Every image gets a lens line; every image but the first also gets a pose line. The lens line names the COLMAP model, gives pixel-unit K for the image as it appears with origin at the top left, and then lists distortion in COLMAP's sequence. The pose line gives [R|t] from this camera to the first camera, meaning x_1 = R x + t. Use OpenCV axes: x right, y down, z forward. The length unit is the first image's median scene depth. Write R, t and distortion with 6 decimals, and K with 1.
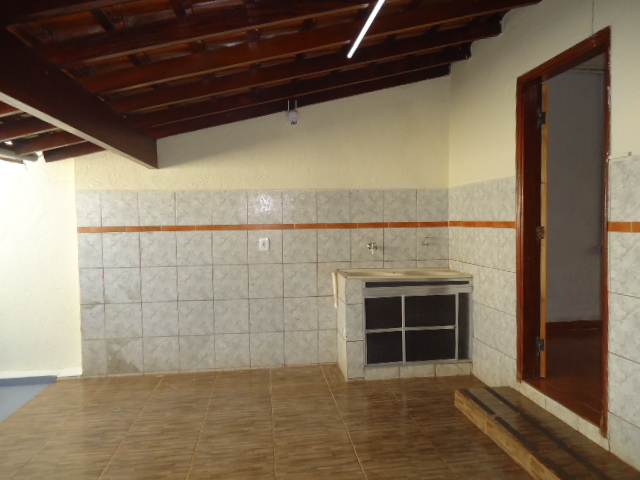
lens RADIAL K [[464.9, 0, 320.0], [0, 464.9, 240.0], [0, 0, 1]] dist [-0.006143, -0.002928]
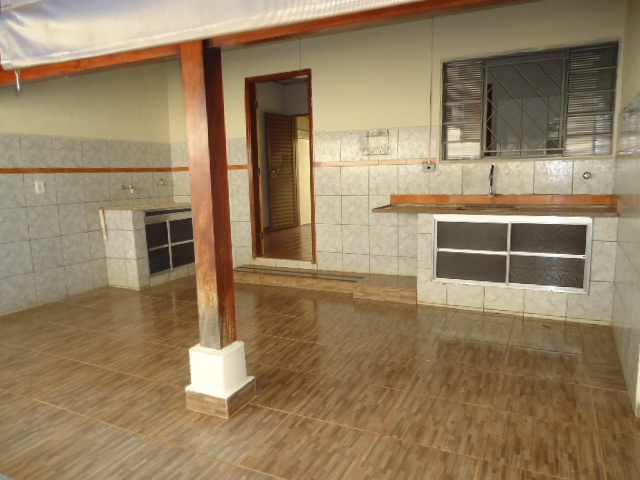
lens RADIAL K [[464.9, 0, 320.0], [0, 464.9, 240.0], [0, 0, 1]] dist [-0.006143, -0.002928]
pose [[0.553092, -0.117457, 0.824799, -0.655379], [0.053224, 0.992971, 0.105715, 0.051436], [-0.831418, -0.014571, 0.555456, -0.123554]]
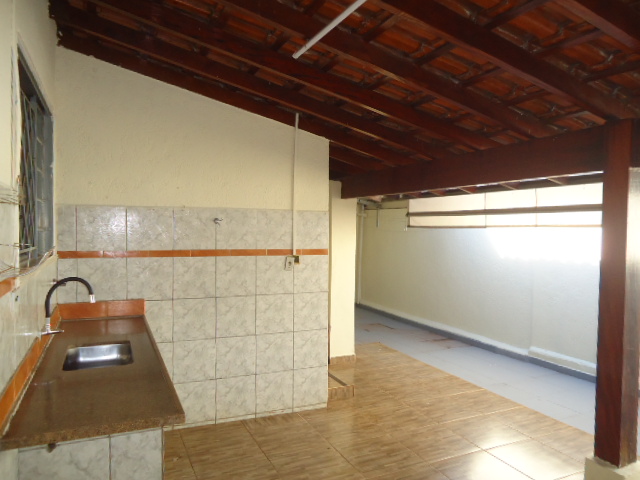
lens RADIAL K [[464.9, 0, 320.0], [0, 464.9, 240.0], [0, 0, 1]] dist [-0.006143, -0.002928]
pose [[-0.955252, 0.014350, -0.295445, 0.252402], [-0.009217, 0.996894, 0.078219, -0.072068], [0.295650, 0.077441, -0.952152, 0.720954]]
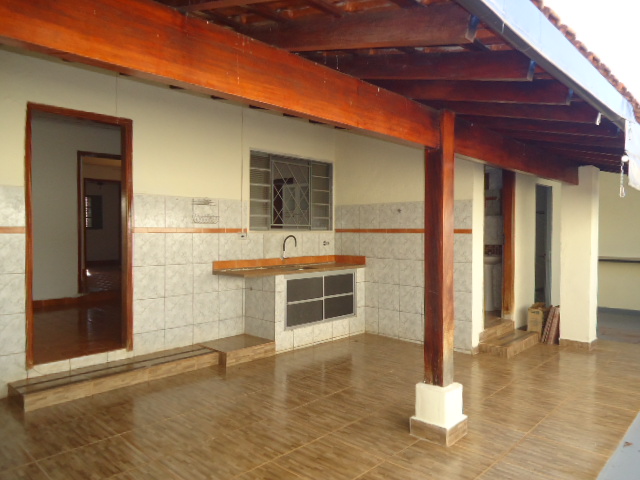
lens RADIAL K [[464.9, 0, 320.0], [0, 464.9, 240.0], [0, 0, 1]] dist [-0.006143, -0.002928]
pose [[-0.636094, -0.003162, 0.771605, -0.689054], [0.041873, 0.998377, 0.038610, -0.017017], [-0.770474, 0.056869, -0.634929, 0.889846]]
